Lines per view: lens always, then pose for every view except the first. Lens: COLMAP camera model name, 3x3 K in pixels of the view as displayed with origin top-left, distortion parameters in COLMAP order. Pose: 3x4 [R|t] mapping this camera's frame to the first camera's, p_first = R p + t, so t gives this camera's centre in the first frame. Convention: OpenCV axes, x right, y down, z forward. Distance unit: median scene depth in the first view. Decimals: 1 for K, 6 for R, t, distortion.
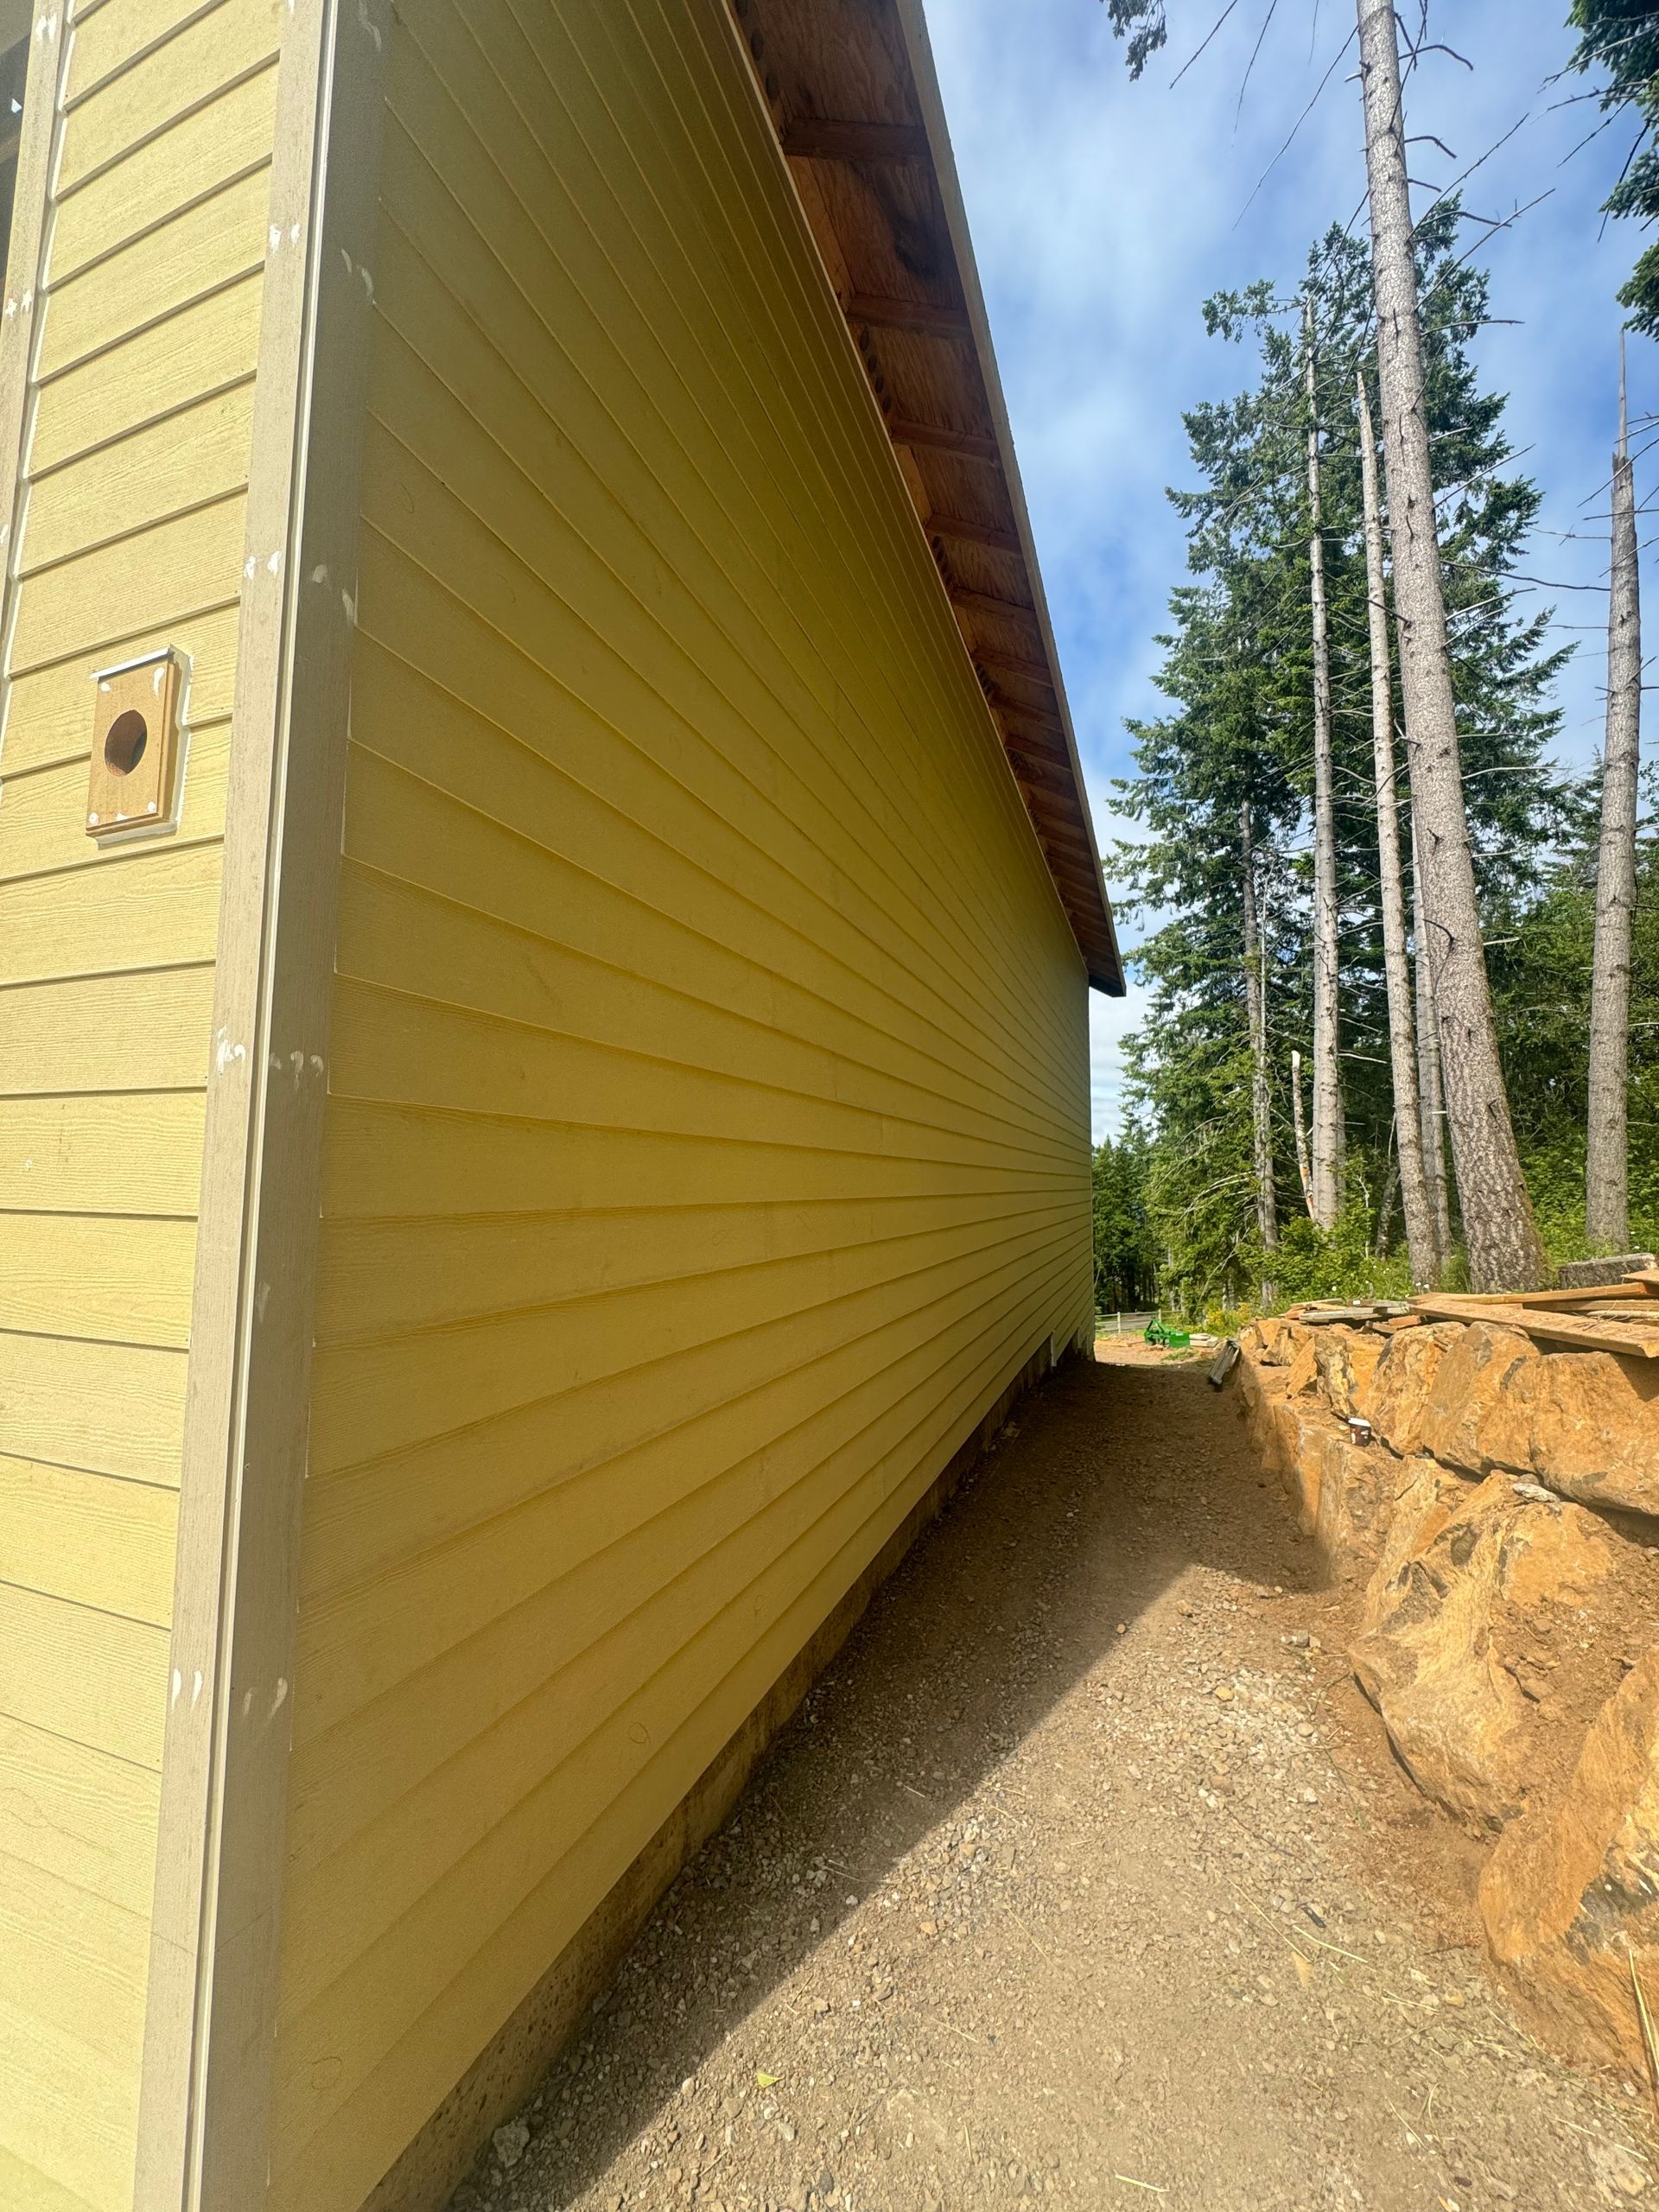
lens RADIAL K [[881.4, 0, 828.5], [0, 881.4, 1104.9], [0, 0, 1]] dist [-0.002885, -0.000668]
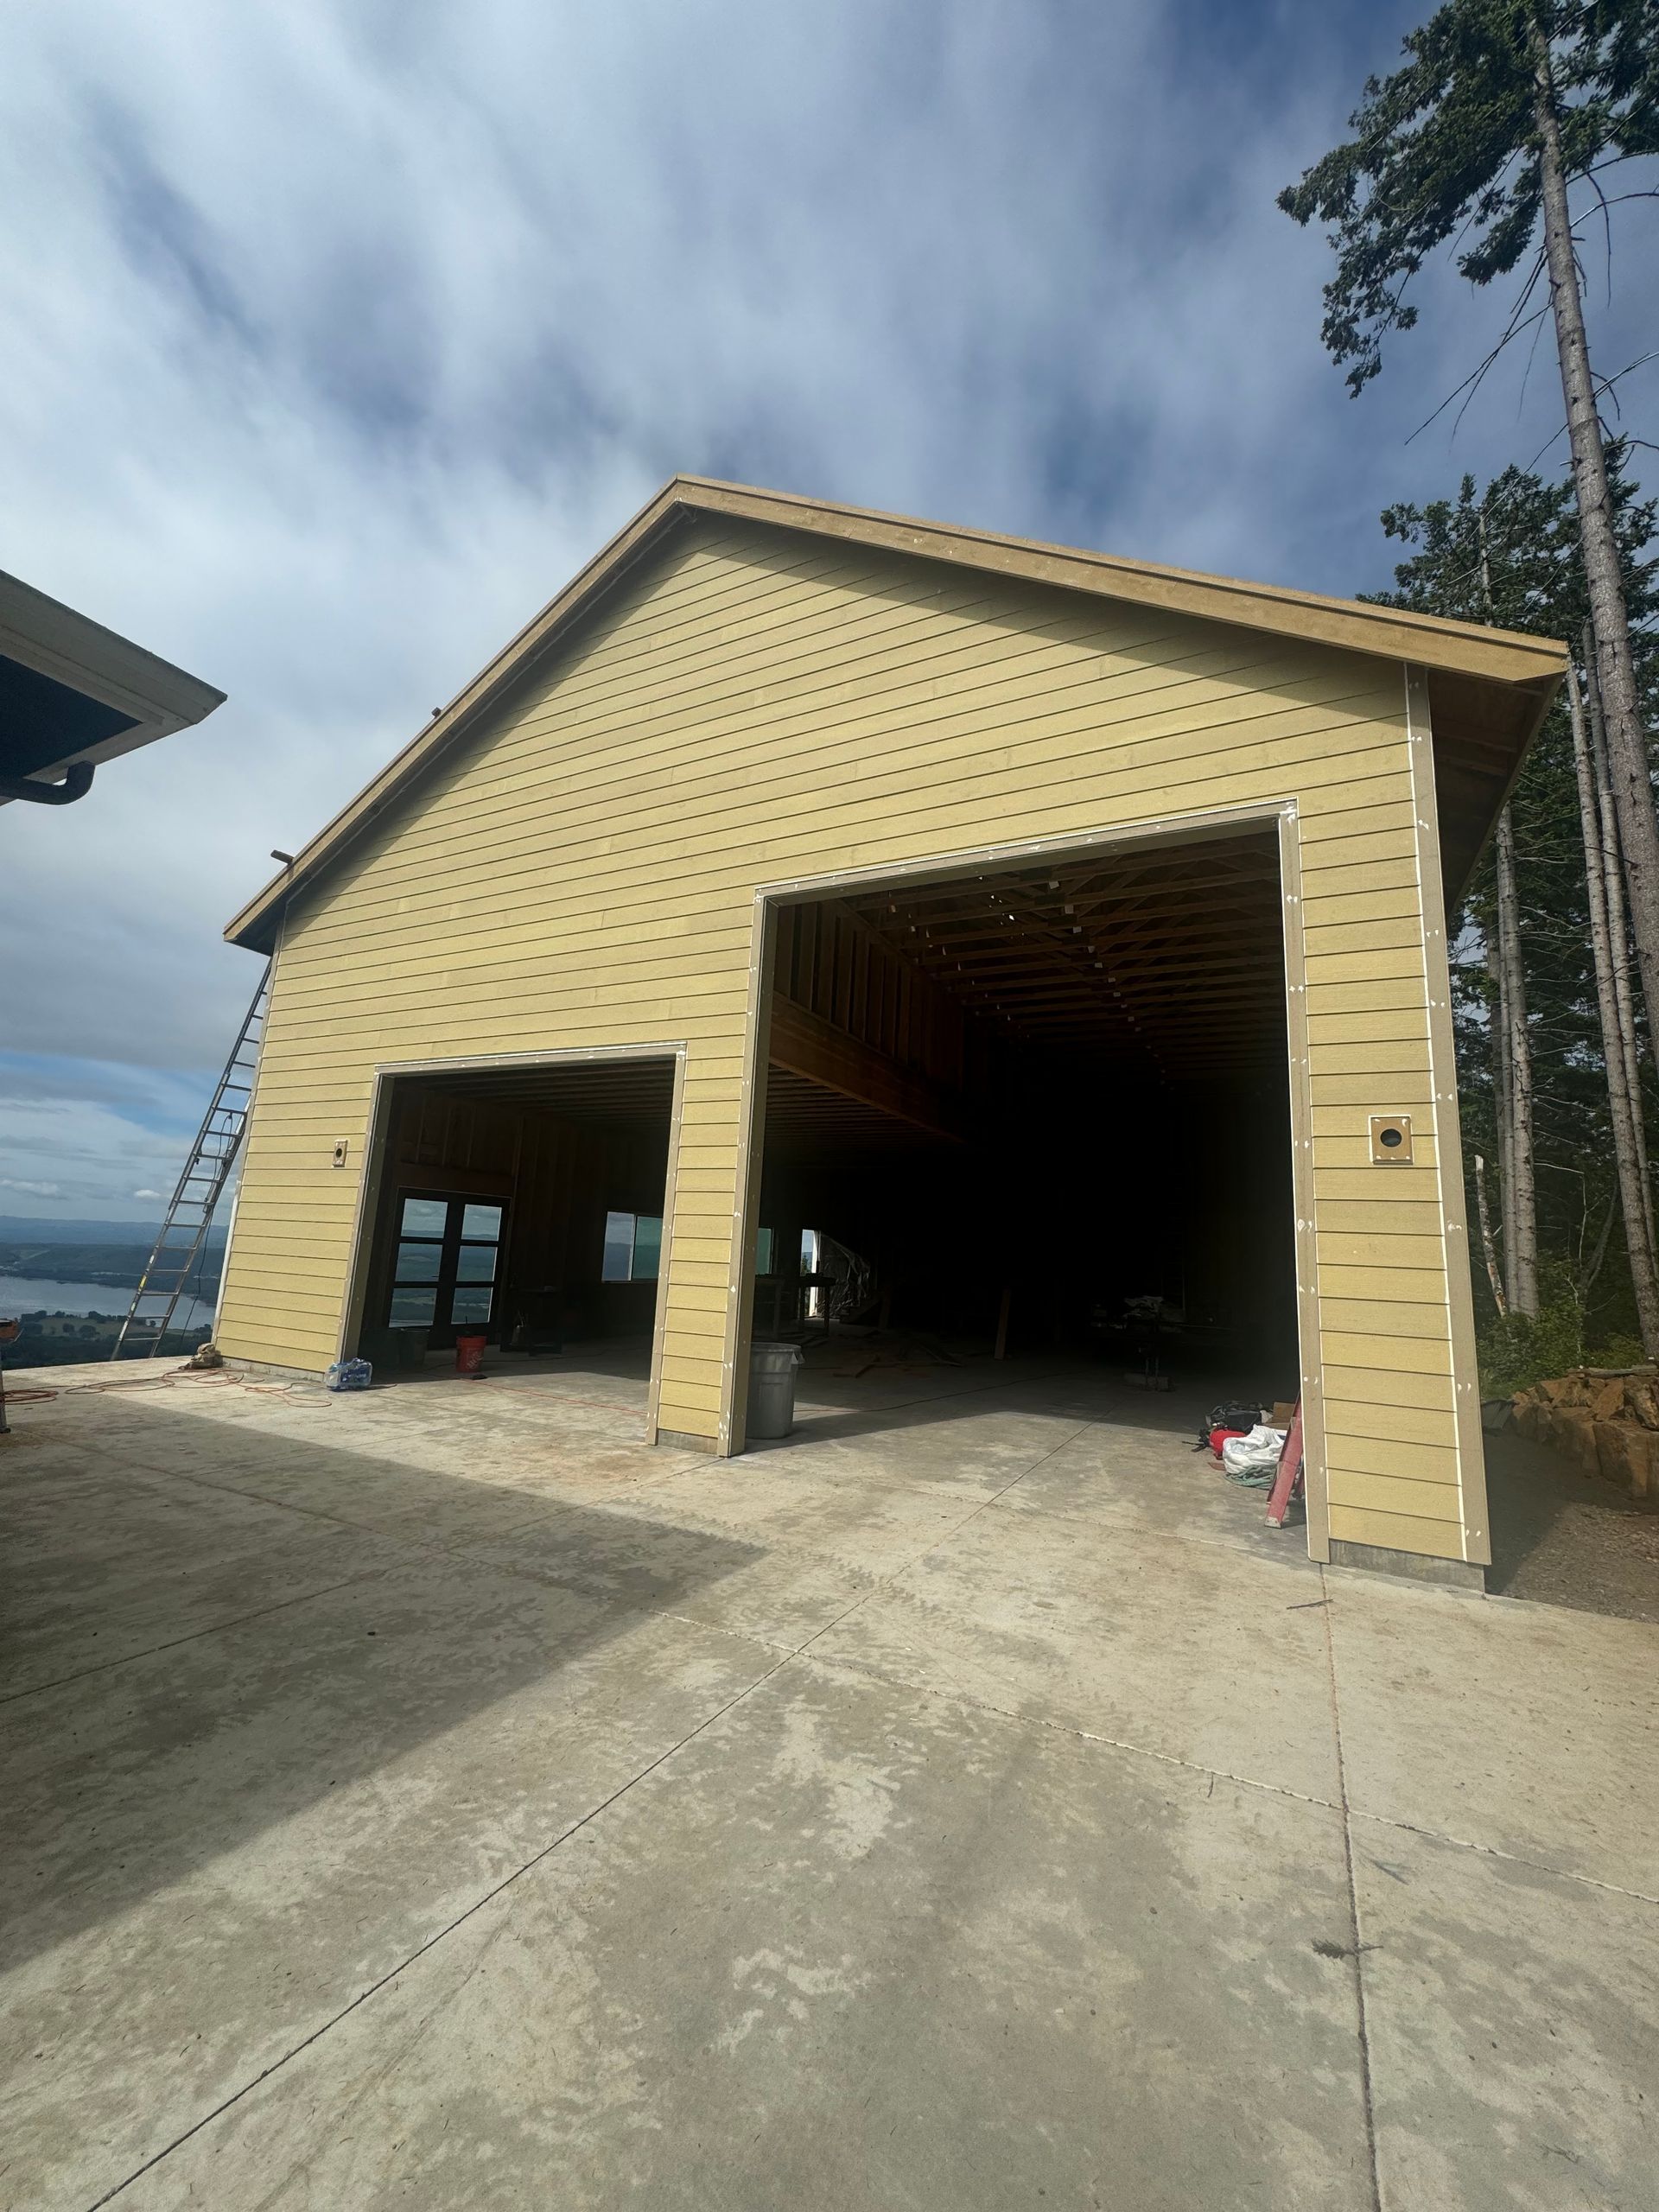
lens RADIAL K [[881.4, 0, 829.9], [0, 881.4, 1102.8], [0, 0, 1]] dist [-0.002885, -0.000668]
pose [[0.993838, 0.024666, -0.108060, -0.245429], [-0.033810, 0.995924, -0.083624, -0.015346], [0.105556, 0.086763, 0.990621, -0.259240]]
